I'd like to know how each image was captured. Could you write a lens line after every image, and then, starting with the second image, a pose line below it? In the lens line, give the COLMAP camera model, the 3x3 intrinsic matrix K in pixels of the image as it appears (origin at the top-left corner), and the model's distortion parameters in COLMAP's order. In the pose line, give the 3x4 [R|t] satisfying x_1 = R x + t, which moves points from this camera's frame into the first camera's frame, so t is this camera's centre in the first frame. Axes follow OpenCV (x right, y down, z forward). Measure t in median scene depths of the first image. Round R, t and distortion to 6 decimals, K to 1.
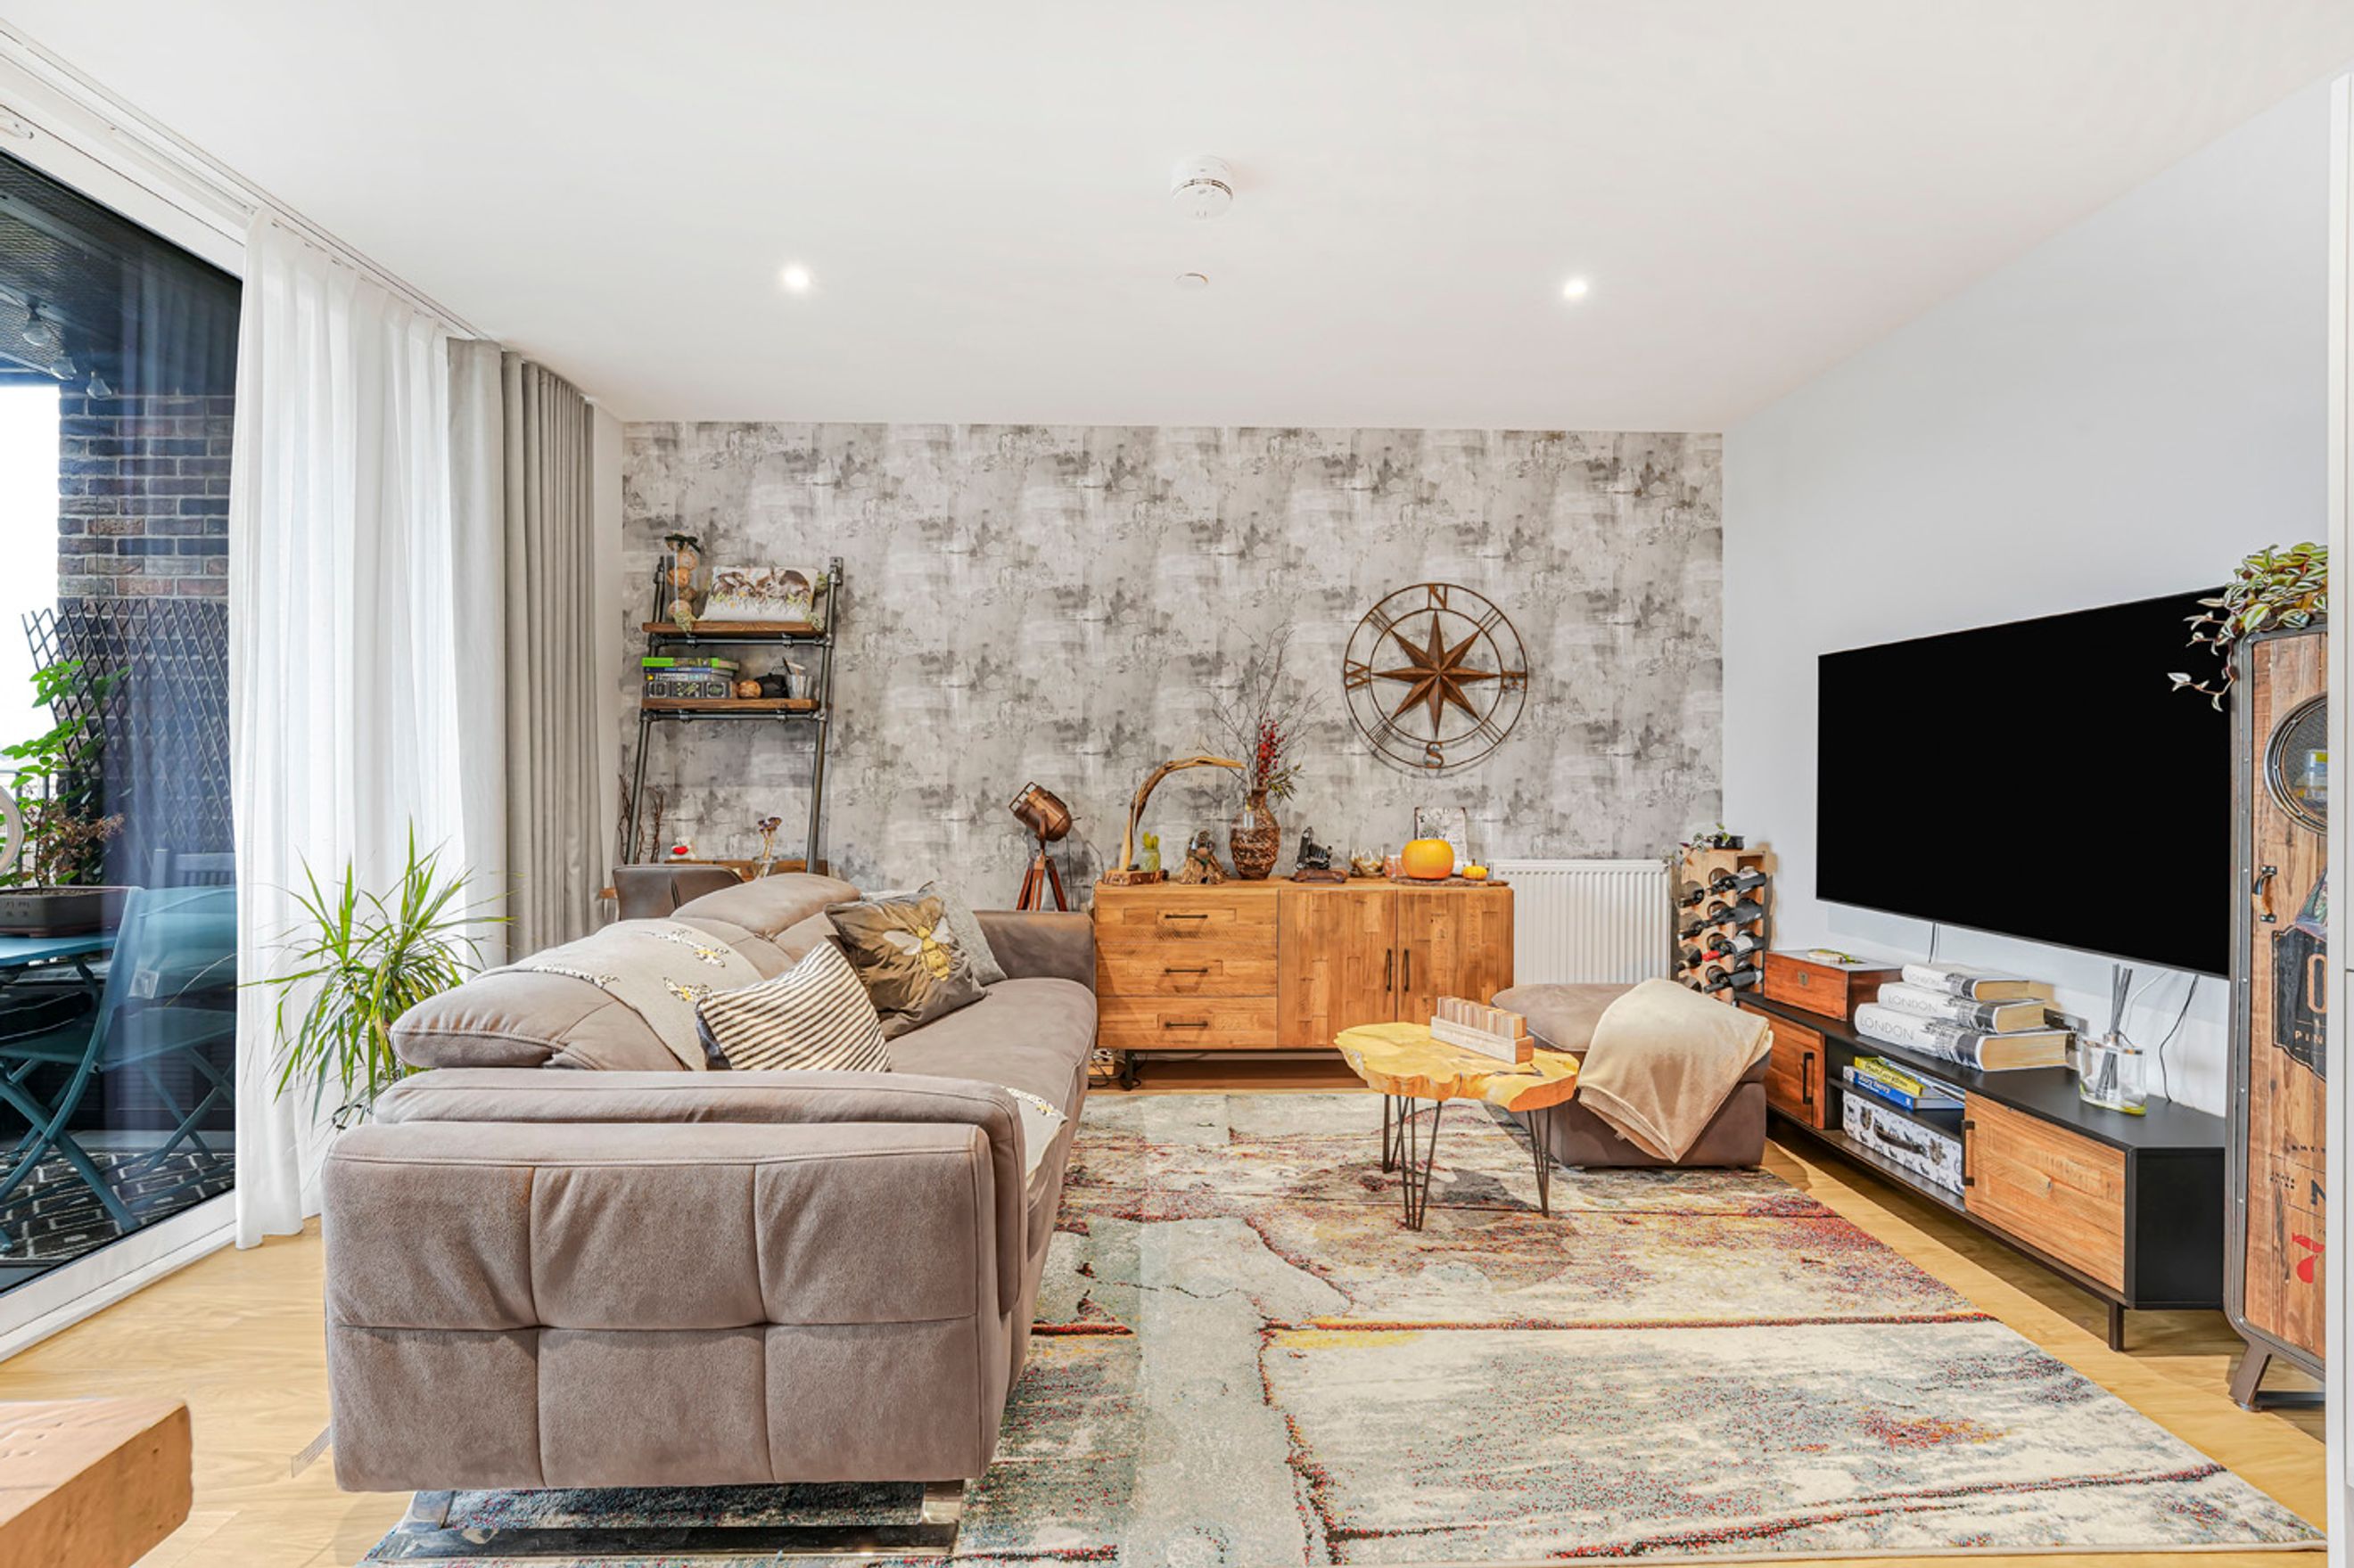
lens RADIAL K [[957.9, 0, 1182.6], [0, 957.9, 776.8], [0, 0, 1]] dist [-0.013012, -0.000317]
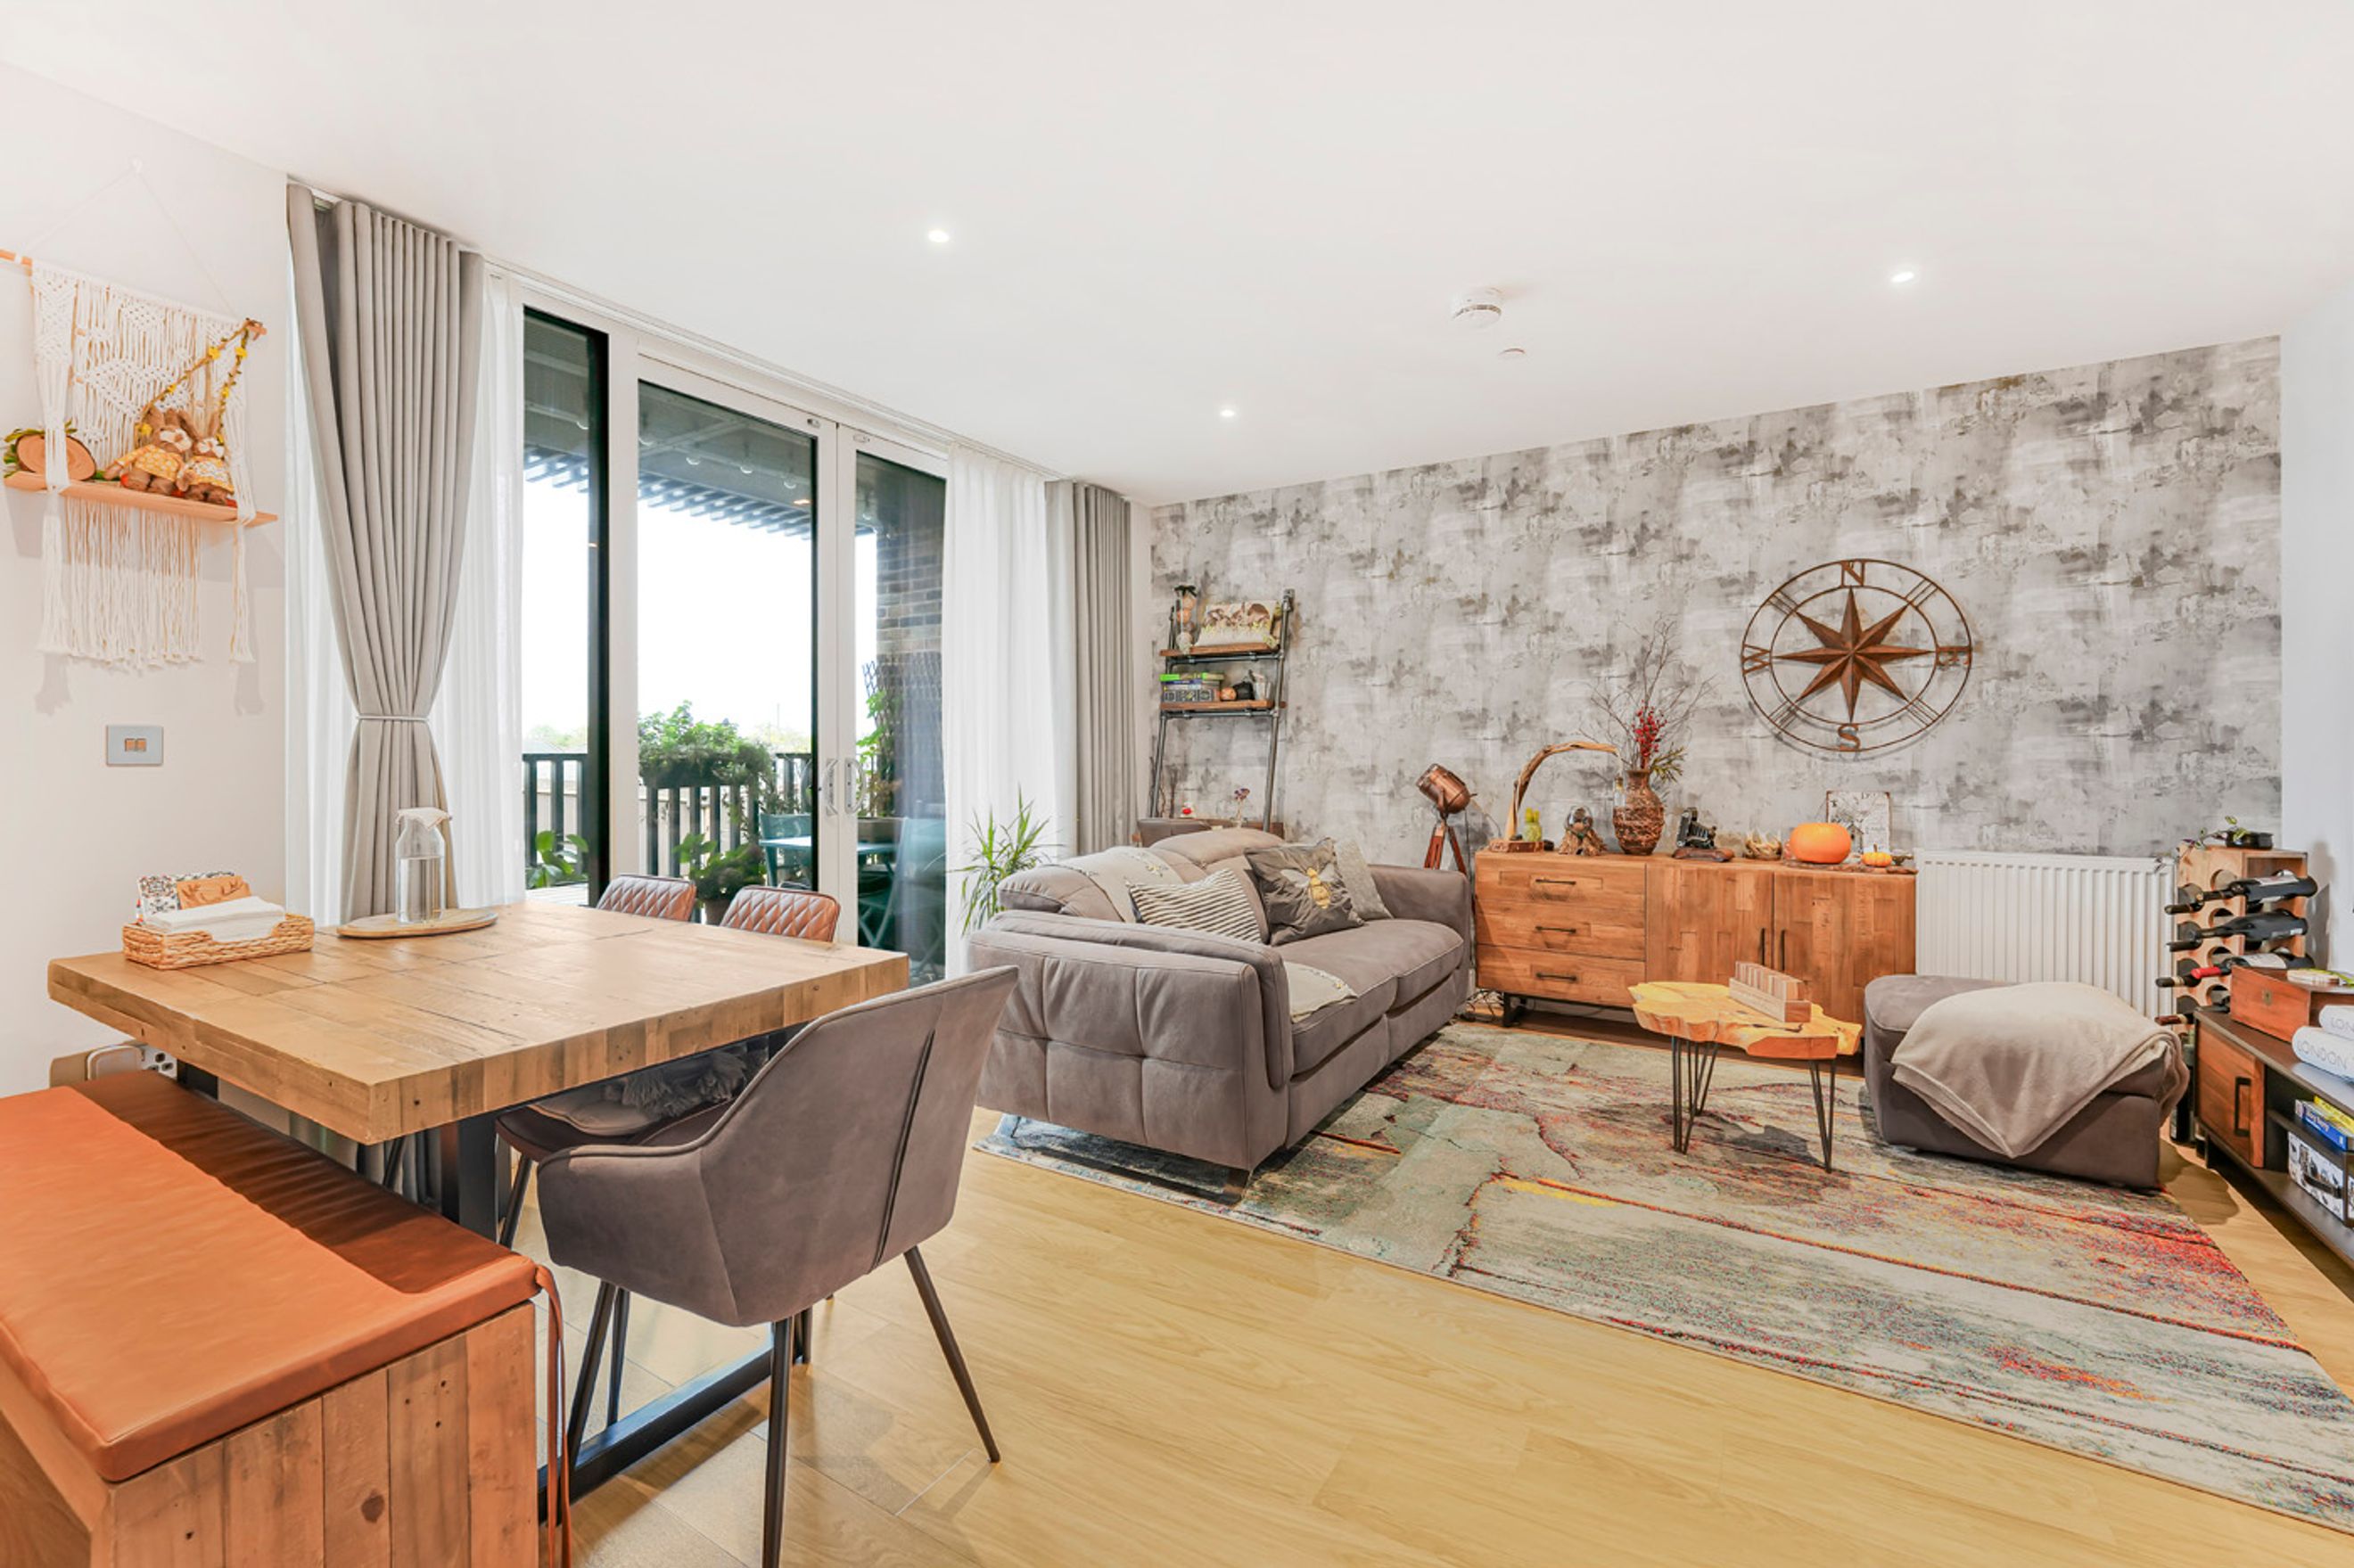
lens RADIAL K [[981.4, 0, 1181.4], [0, 981.4, 769.6], [0, 0, 1]] dist [-0.011585, 0.000090]
pose [[0.841325, 0.008259, -0.540467, 0.250969], [-0.001305, 0.999911, 0.013249, -0.002676], [0.540528, -0.010441, 0.841261, -0.215012]]
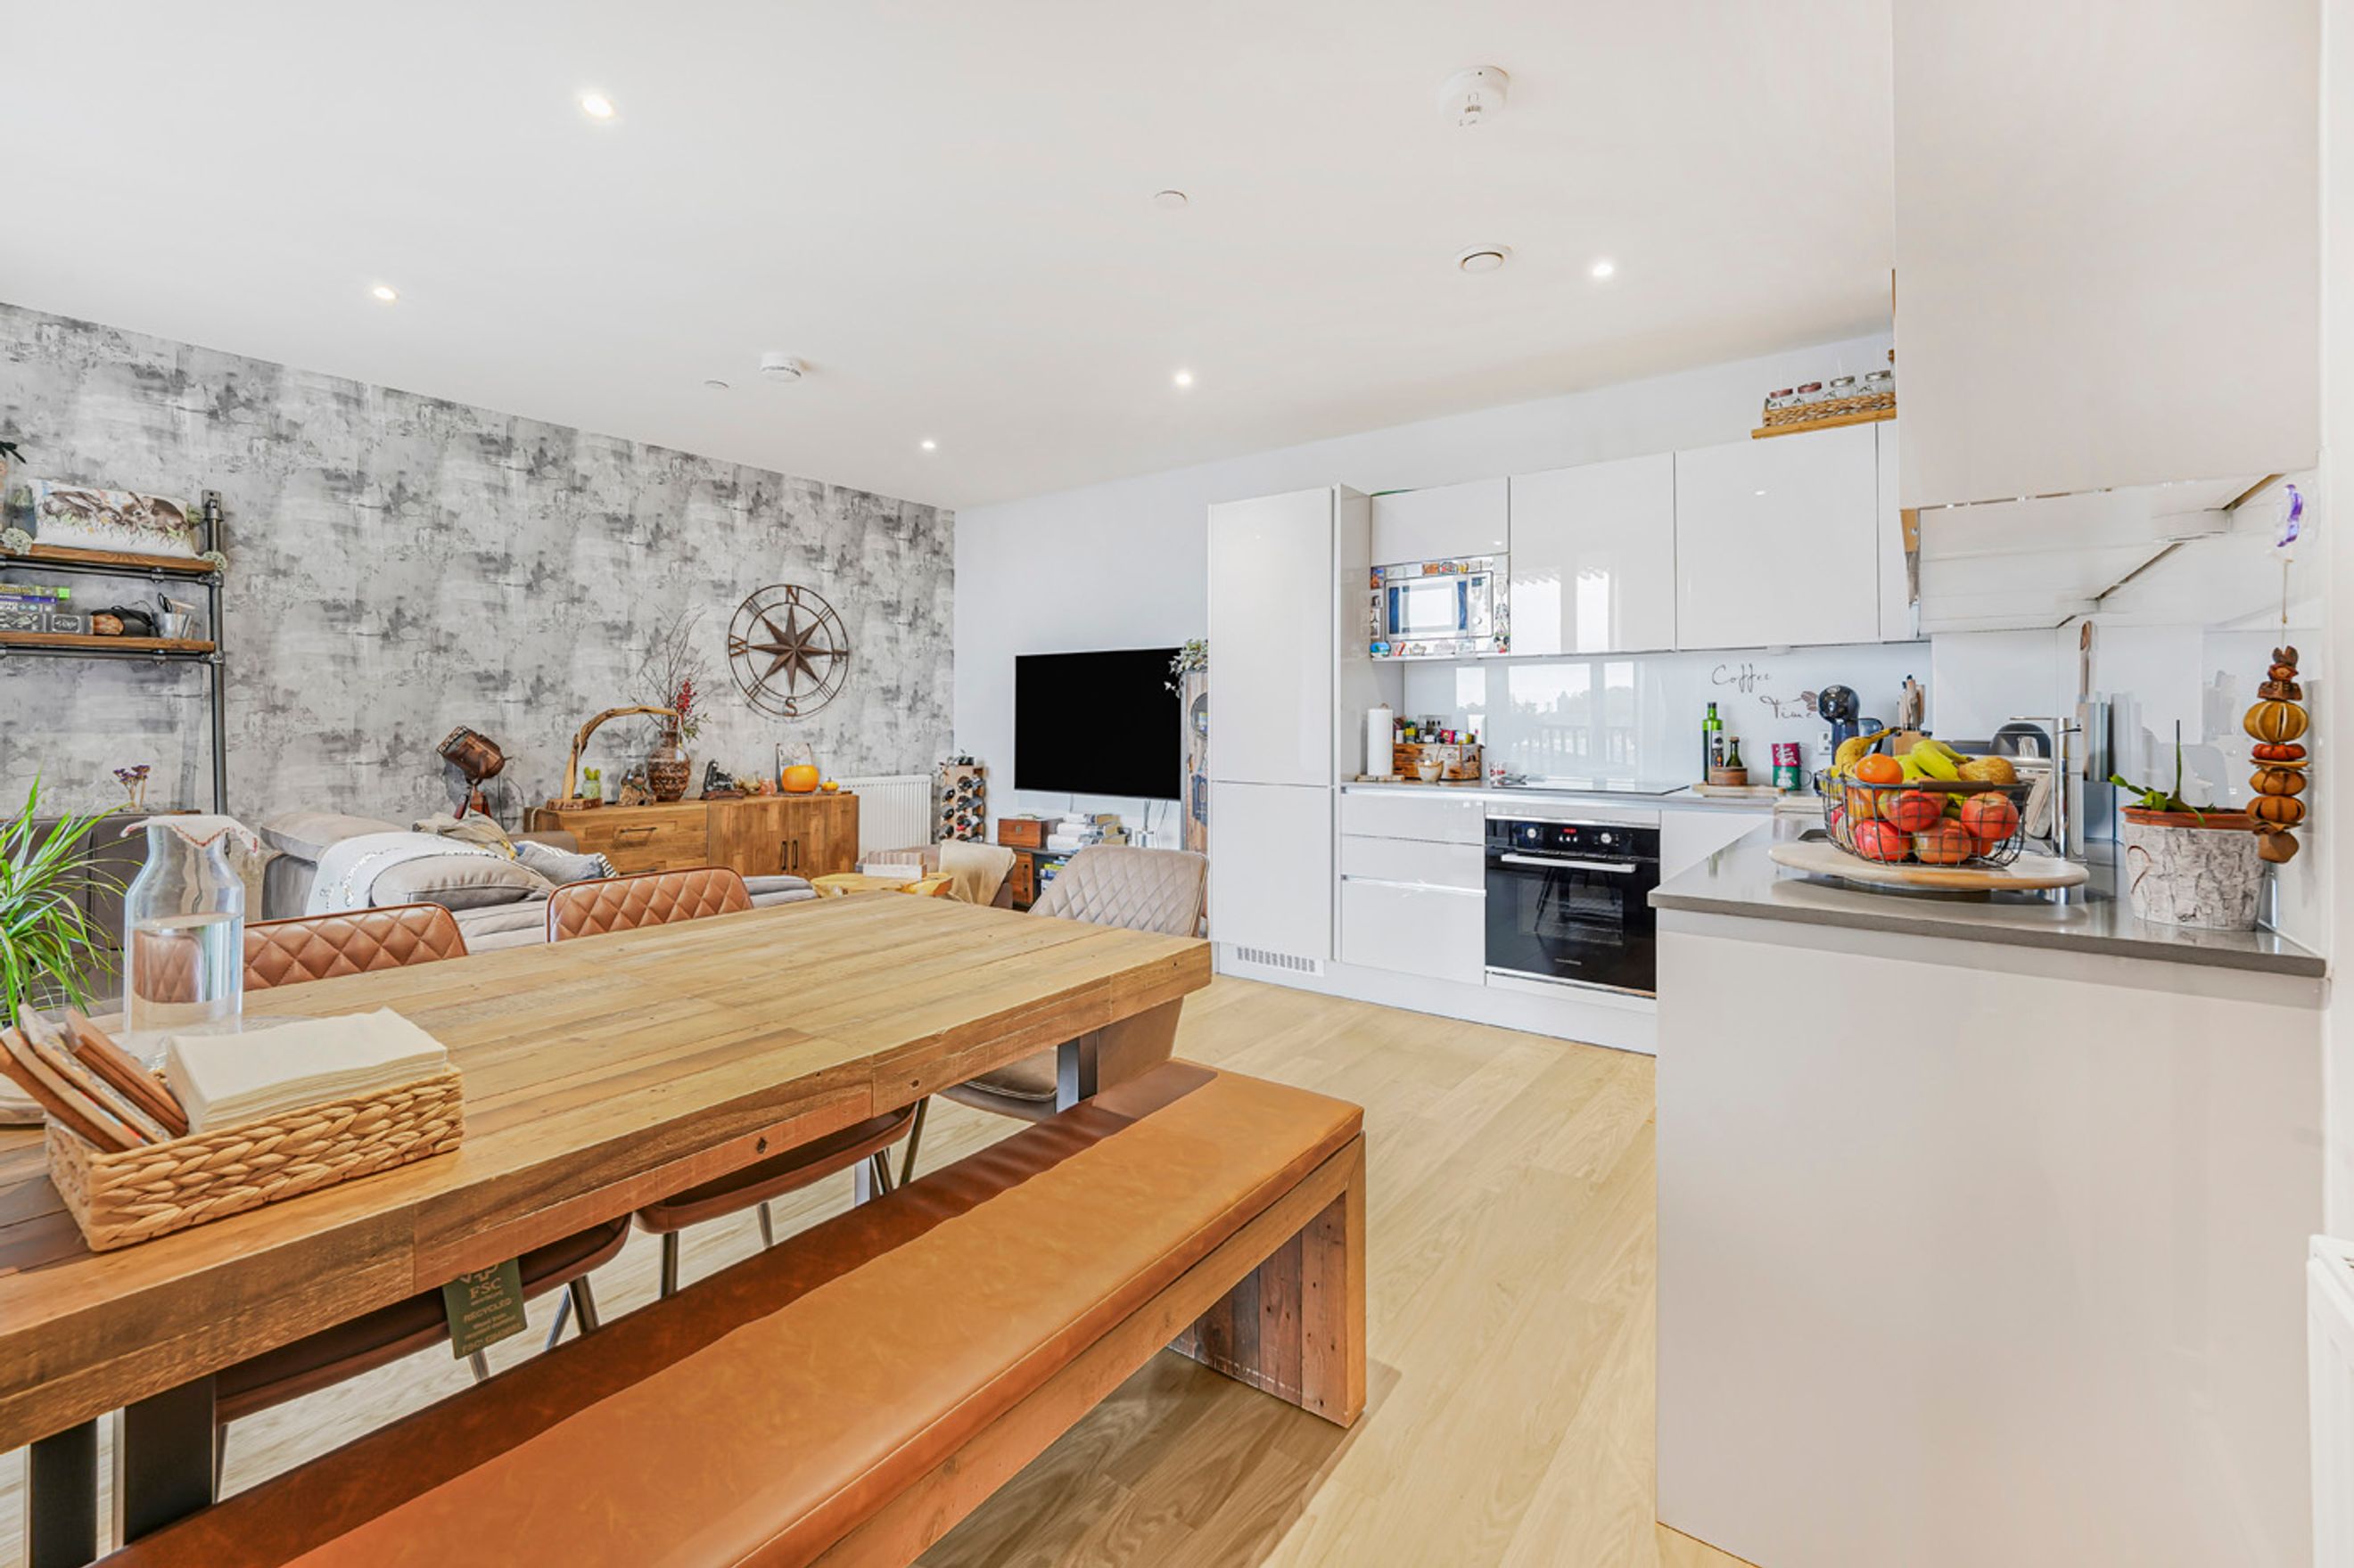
lens RADIAL K [[969.9, 0, 1175.1], [0, 969.9, 739.4], [0, 0, 1]] dist [-0.000971, -0.000063]
pose [[0.626933, -0.013339, 0.778959, -0.544523], [-0.000295, 0.999849, 0.017359, 0.000651], [-0.779074, -0.011113, 0.626834, -0.373393]]
